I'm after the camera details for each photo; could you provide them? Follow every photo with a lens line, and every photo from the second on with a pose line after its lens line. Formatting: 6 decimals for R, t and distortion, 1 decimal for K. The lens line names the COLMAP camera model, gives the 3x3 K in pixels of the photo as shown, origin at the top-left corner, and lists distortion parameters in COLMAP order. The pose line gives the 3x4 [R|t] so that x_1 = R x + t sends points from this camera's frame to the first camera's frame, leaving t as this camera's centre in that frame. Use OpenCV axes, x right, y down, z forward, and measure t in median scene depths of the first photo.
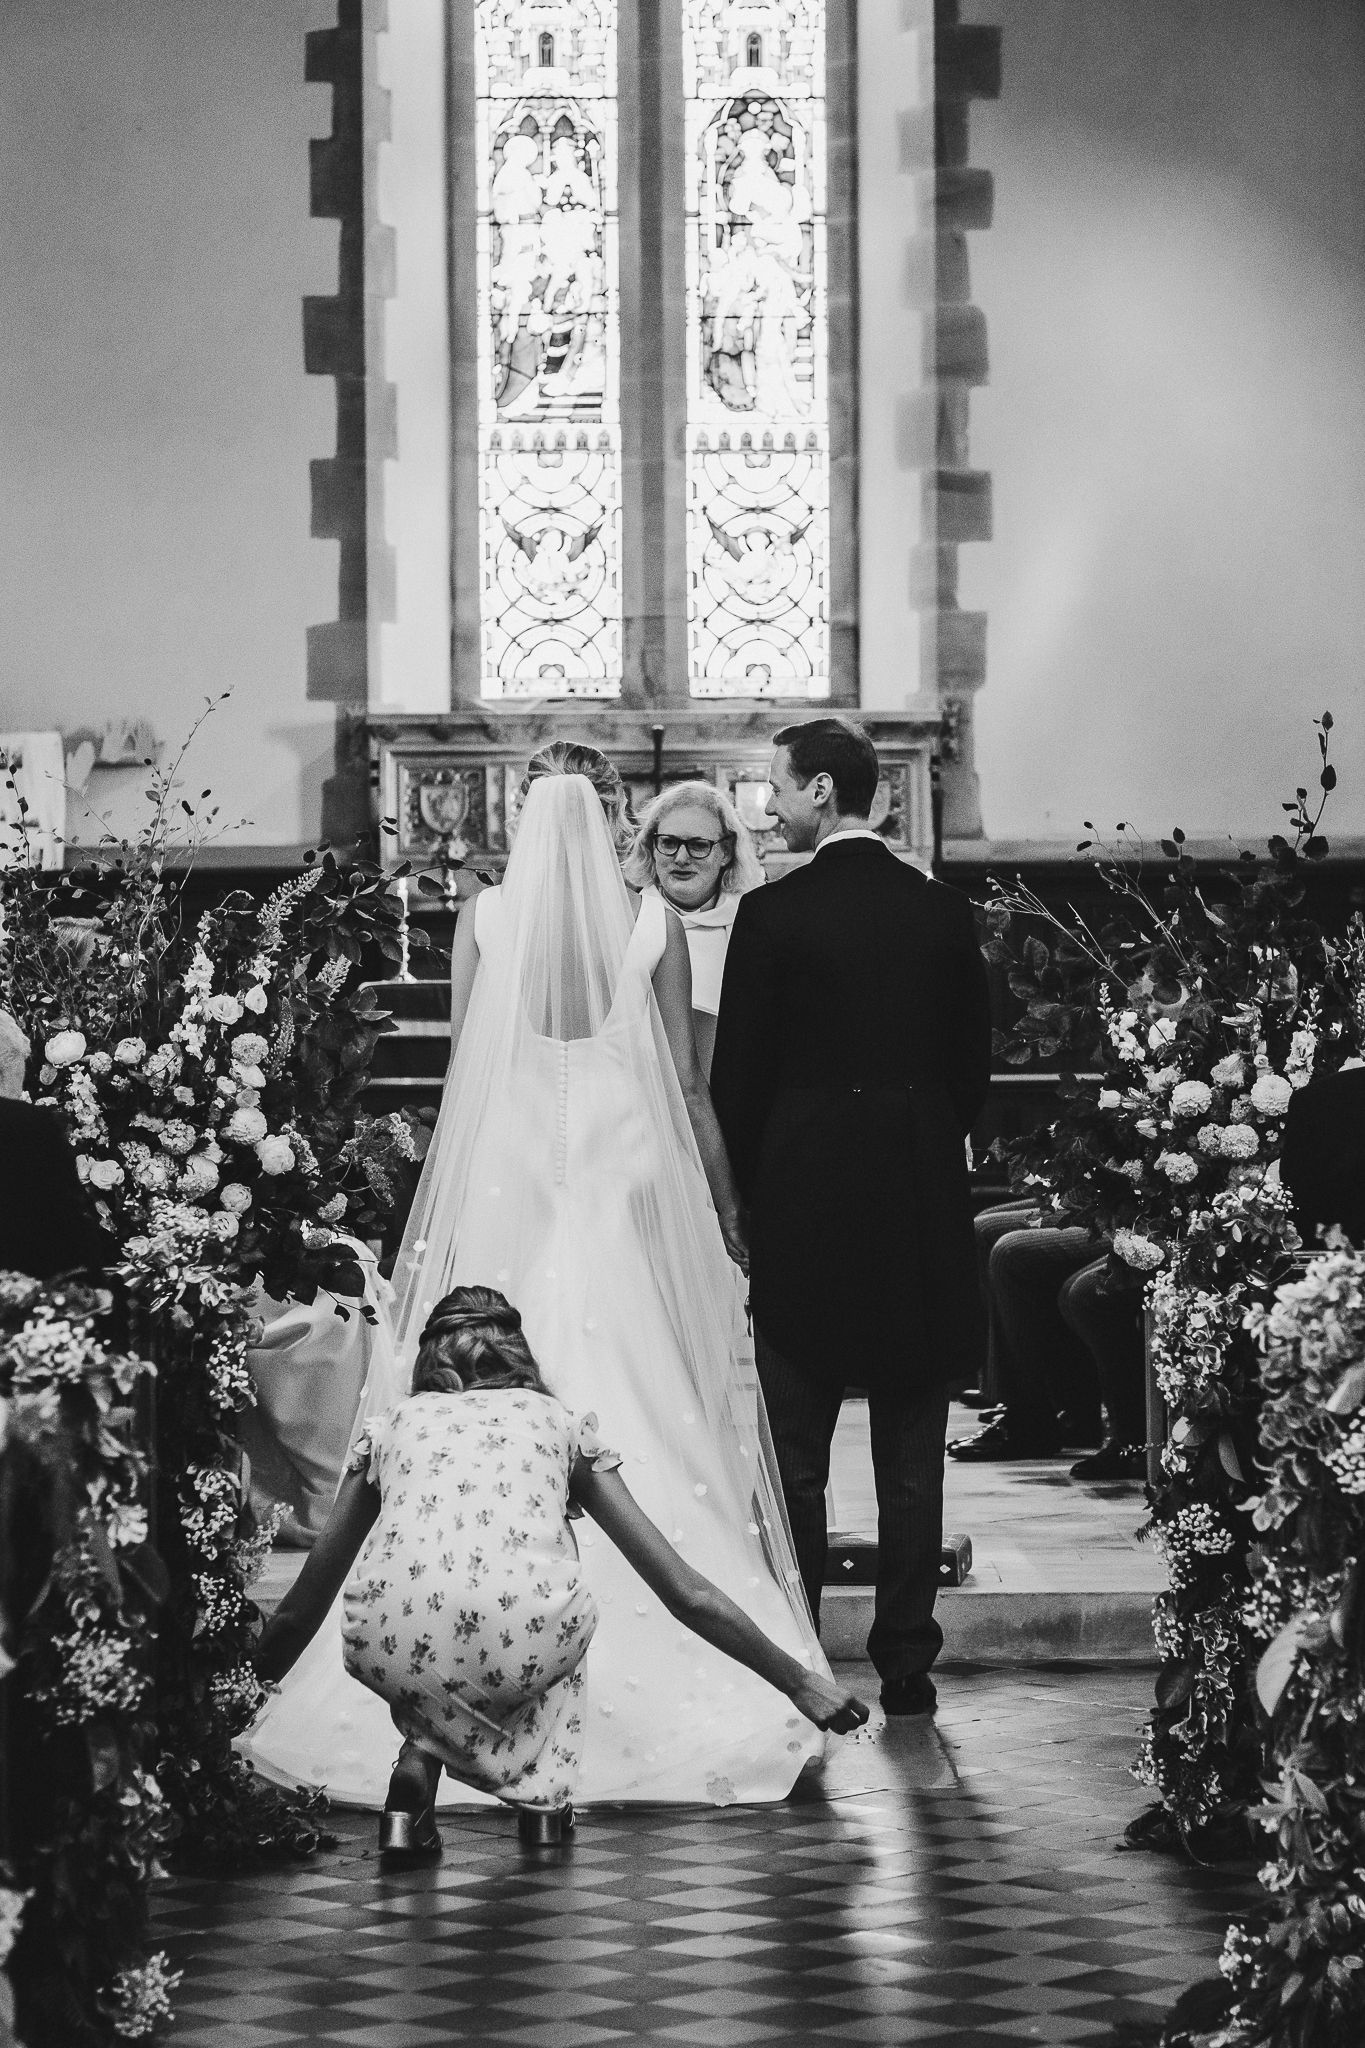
lens RADIAL K [[5865.2, 0, 682.5], [0, 5865.2, 1024.0], [0, 0, 1]] dist [0.101320, -1.588824]
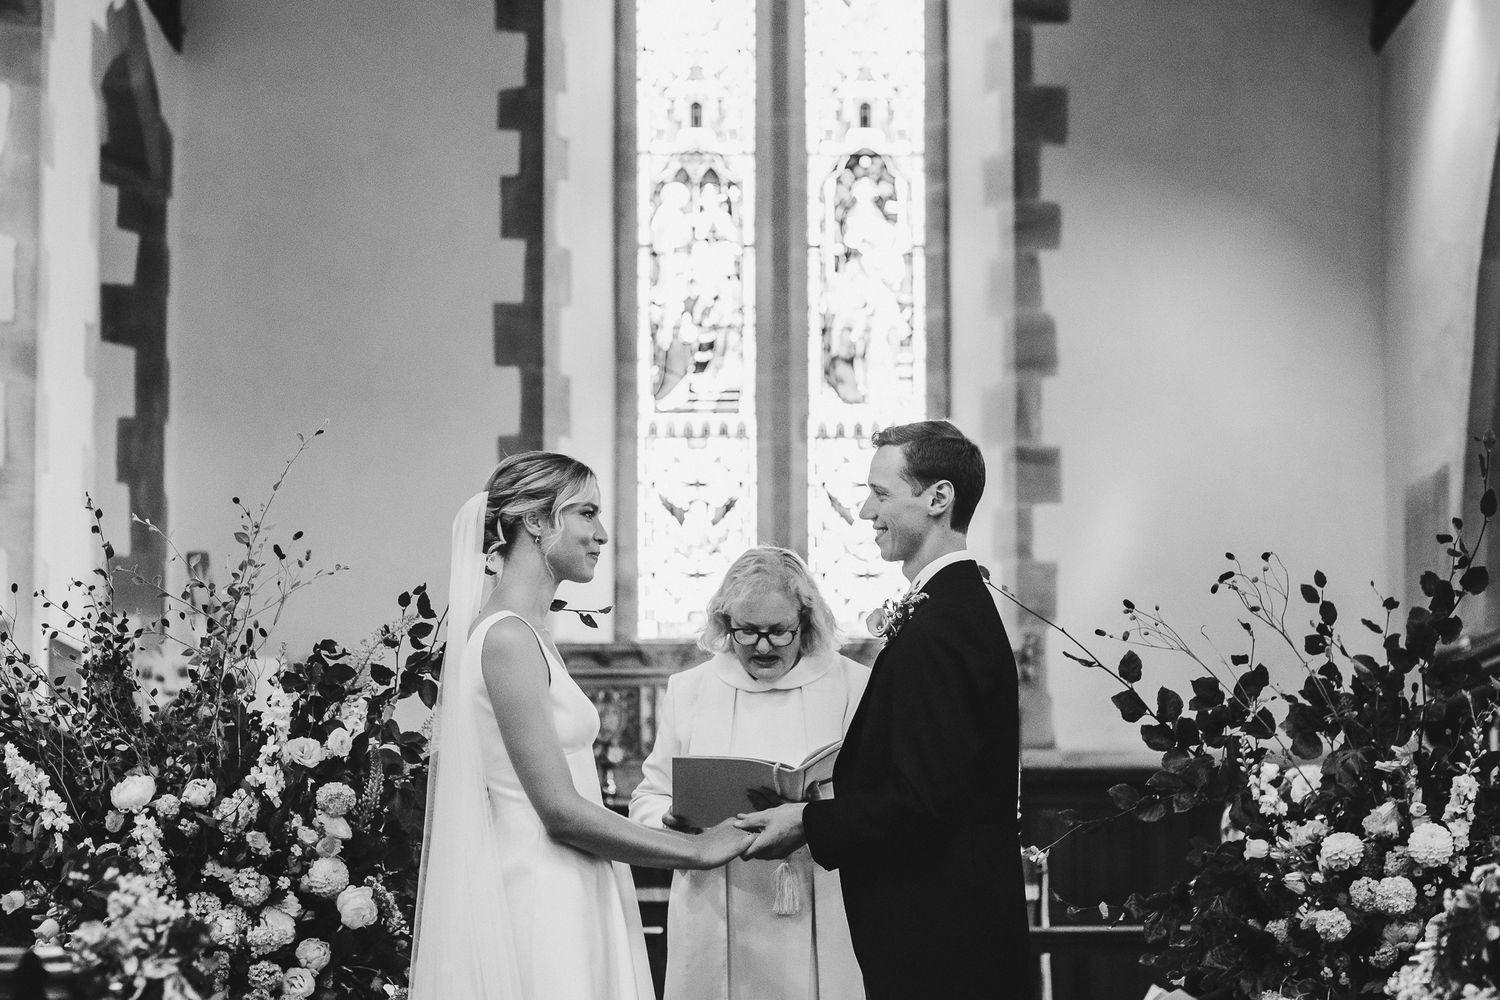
lens RADIAL K [[4295.8, 0, 837.4], [0, 4295.8, 499.9], [0, 0, 1]] dist [0.101320, -1.588824]
pose [[0.999972, 0.003290, 0.006663, 0.000718], [-0.002556, 0.994226, -0.107279, 0.012108], [-0.006978, 0.107259, 0.994207, 0.123860]]
